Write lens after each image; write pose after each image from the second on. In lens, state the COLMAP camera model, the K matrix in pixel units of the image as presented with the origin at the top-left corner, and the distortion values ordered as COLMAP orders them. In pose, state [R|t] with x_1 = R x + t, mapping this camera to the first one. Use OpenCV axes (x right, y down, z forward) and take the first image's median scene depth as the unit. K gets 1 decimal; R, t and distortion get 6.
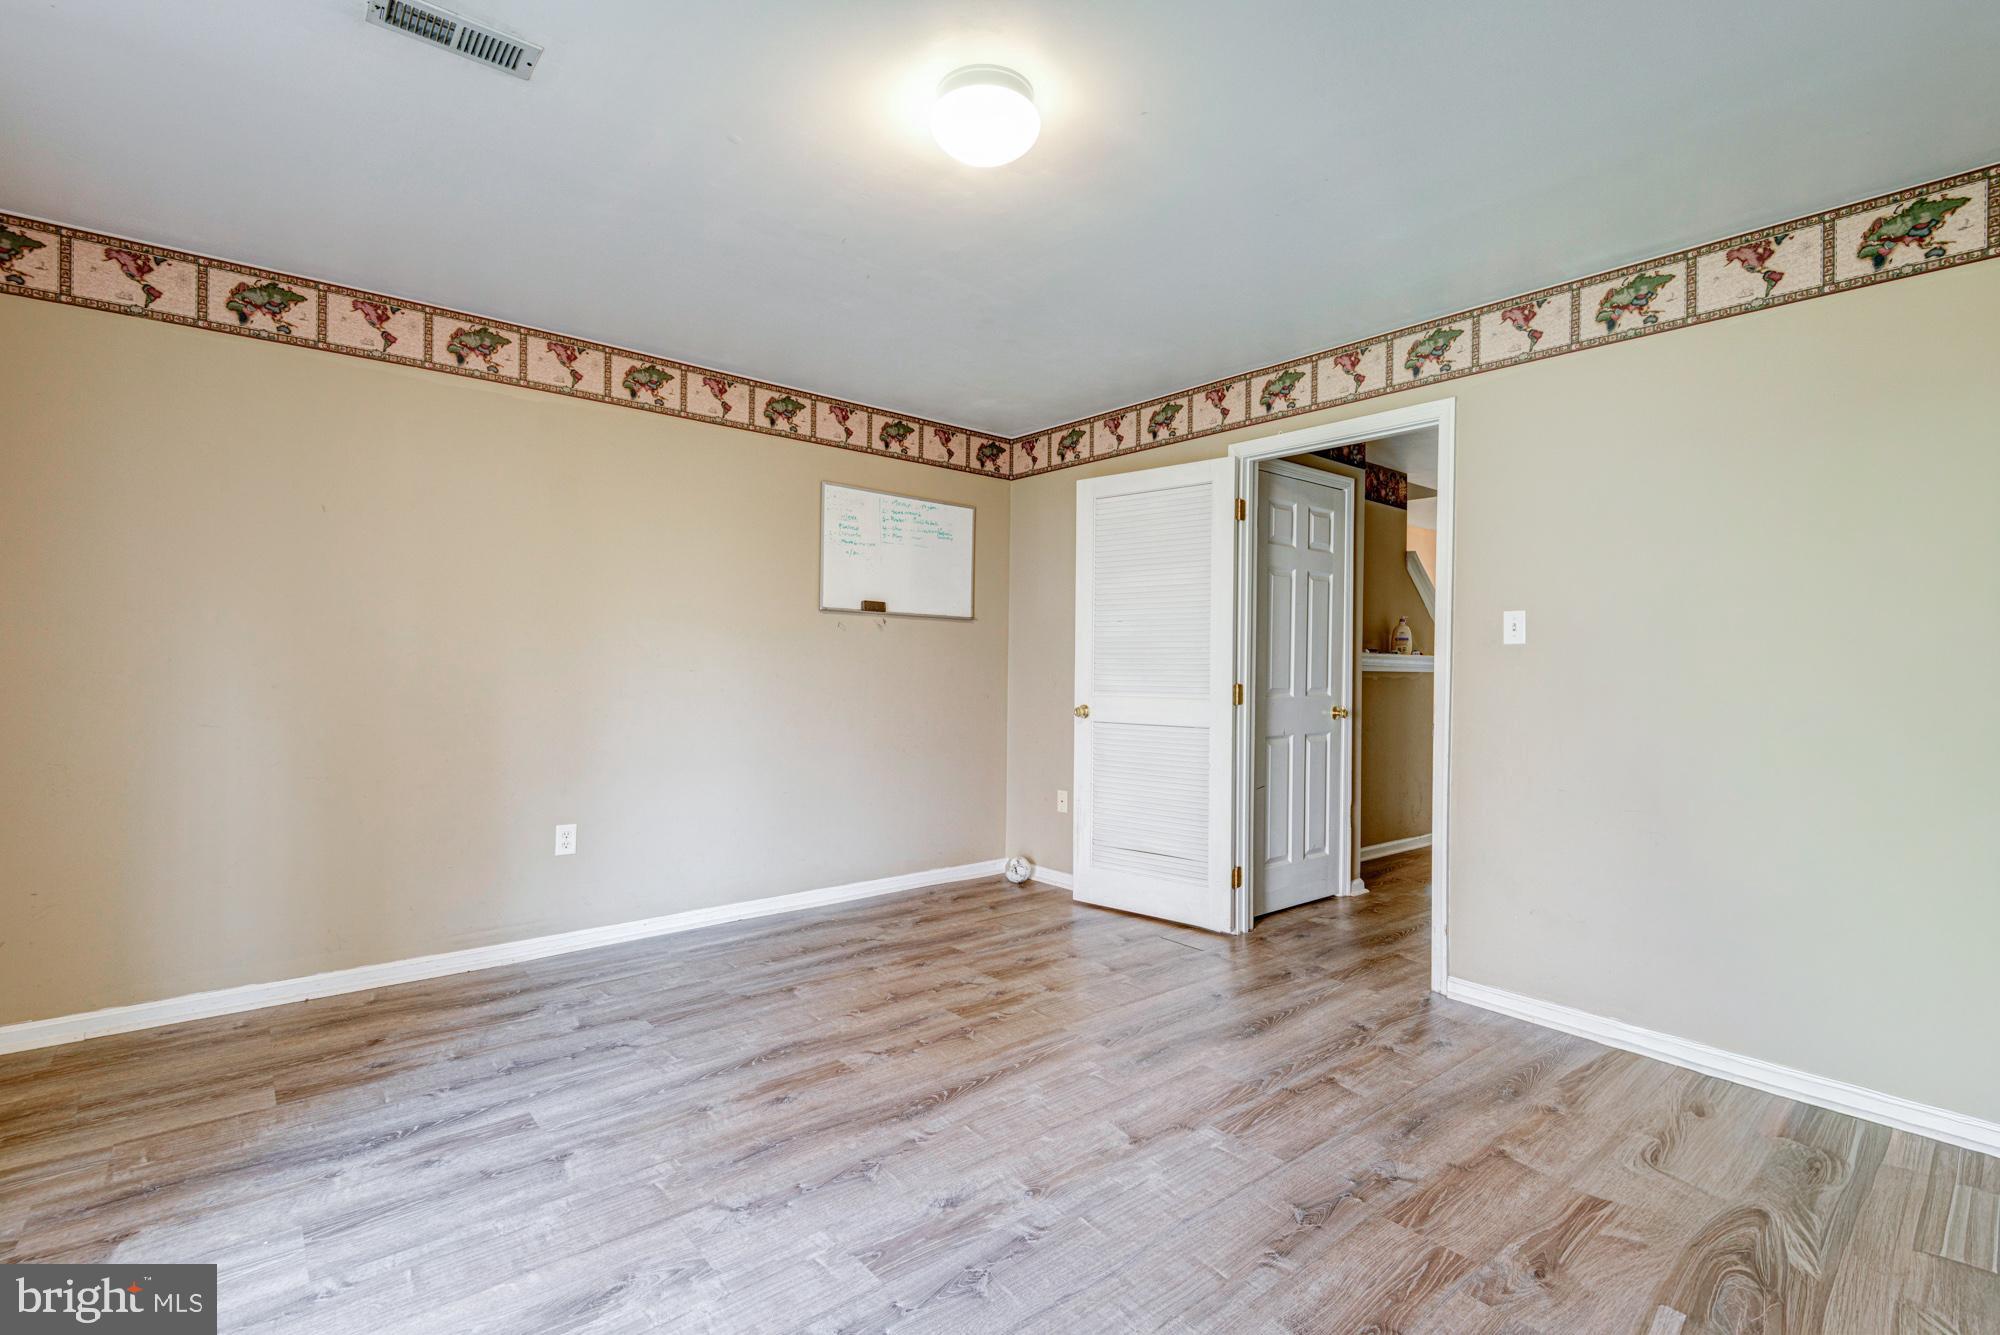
lens RADIAL K [[909.2, 0, 1001.4], [0, 909.2, 671.3], [0, 0, 1]] dist [0.040128, -0.026455]
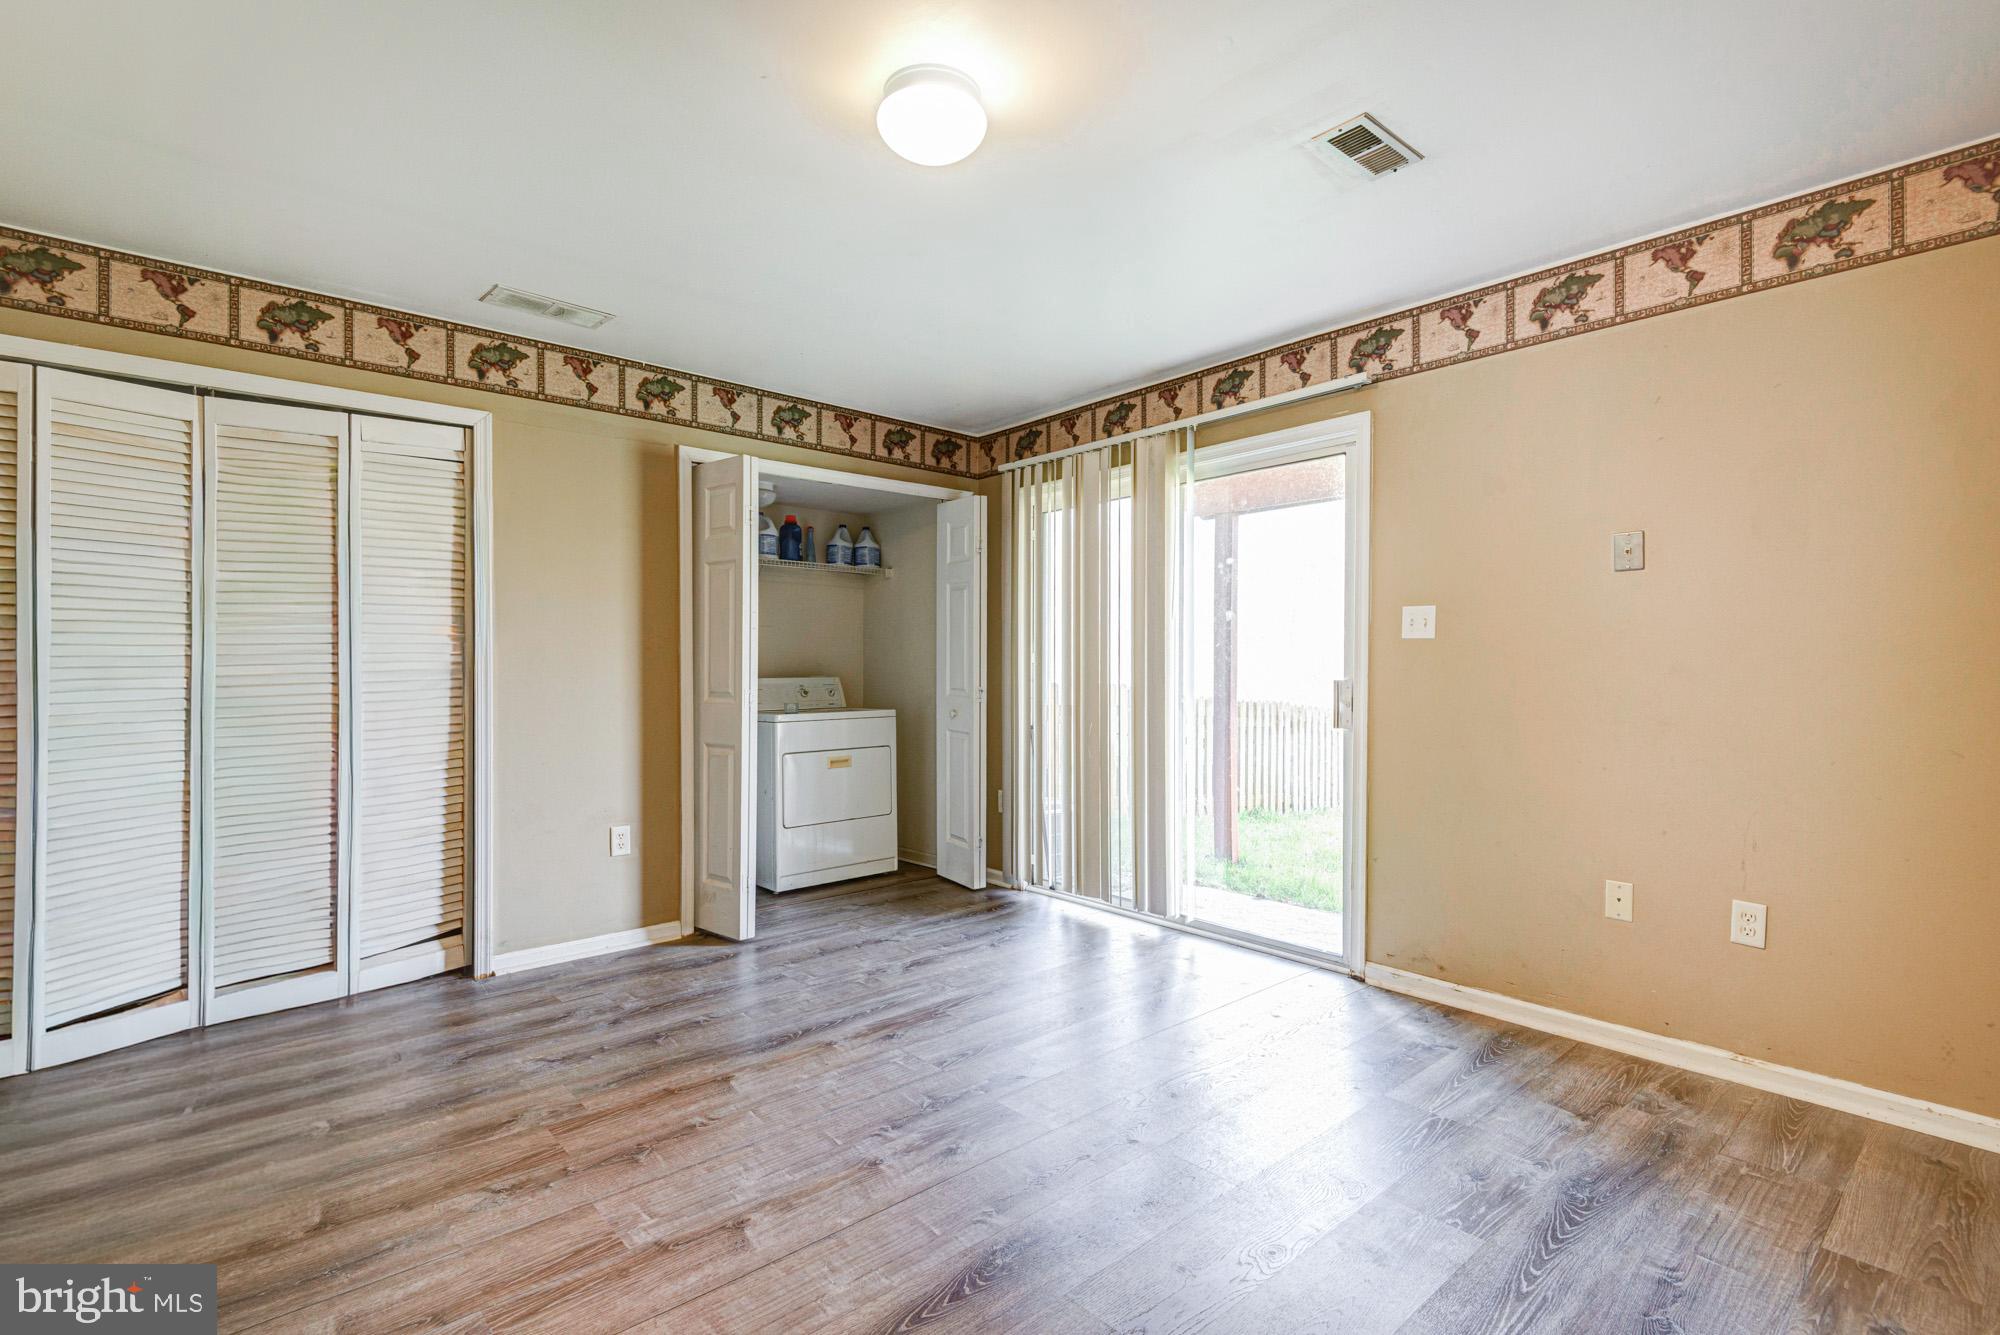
lens RADIAL K [[909.2, 0, 1001.4], [0, 909.2, 671.3], [0, 0, 1]] dist [0.040128, -0.026455]
pose [[-0.999842, -0.005881, -0.016768, -0.052750], [-0.006022, 0.999947, 0.008403, 0.000574], [0.016718, 0.008503, -0.999824, 1.322952]]
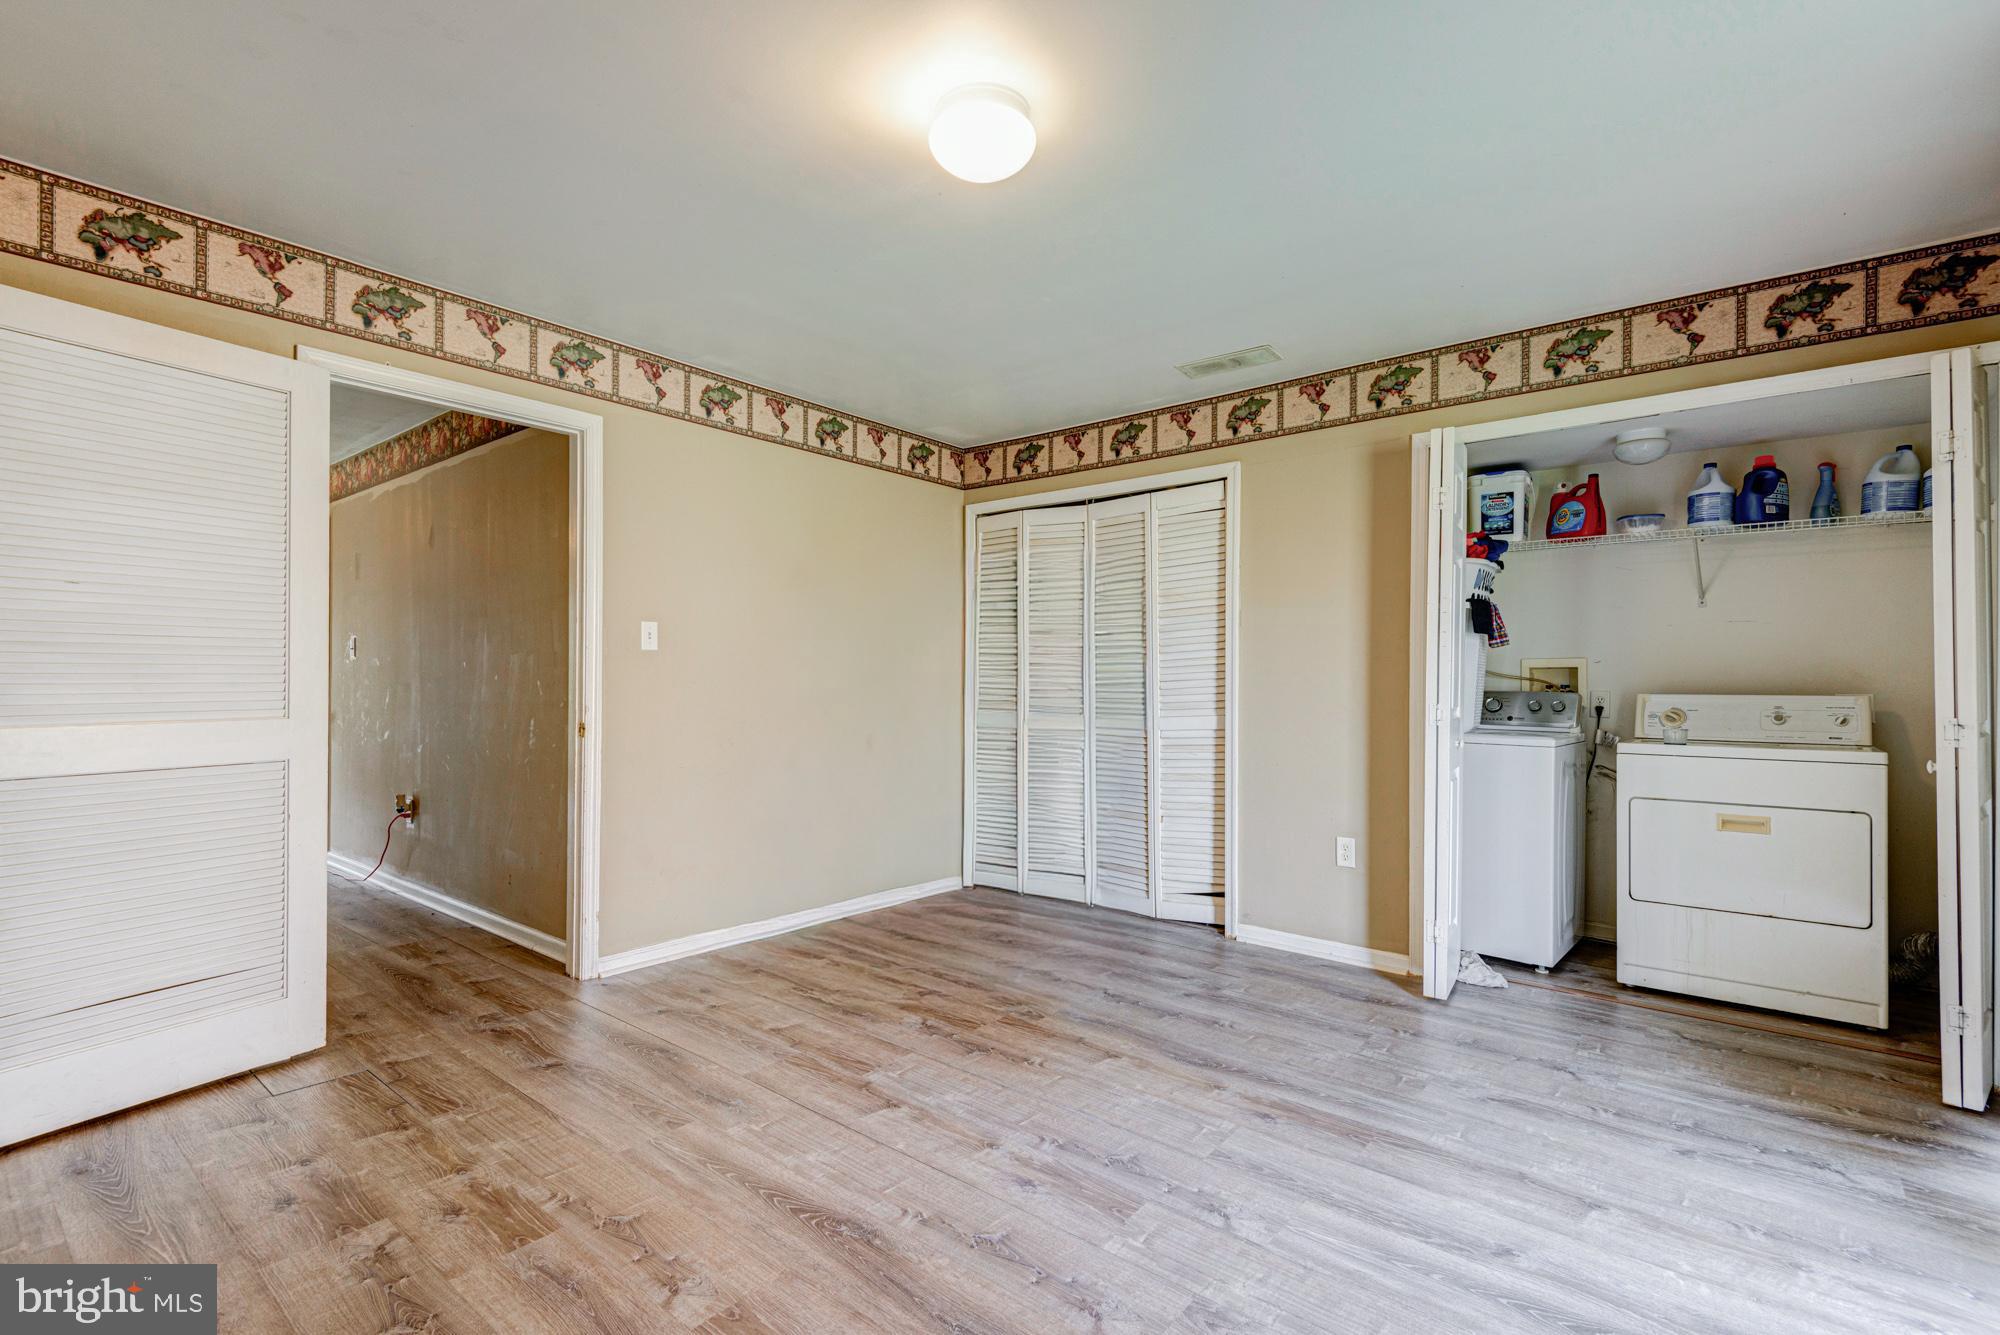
lens RADIAL K [[914.4, 0, 999.2], [0, 914.4, 689.2], [0, 0, 1]] dist [0.043217, -0.026085]
pose [[-0.182741, -0.023385, 0.982883, -0.679789], [0.000803, 0.999713, 0.023935, -0.007280], [-0.983161, 0.005163, -0.182670, 0.773773]]
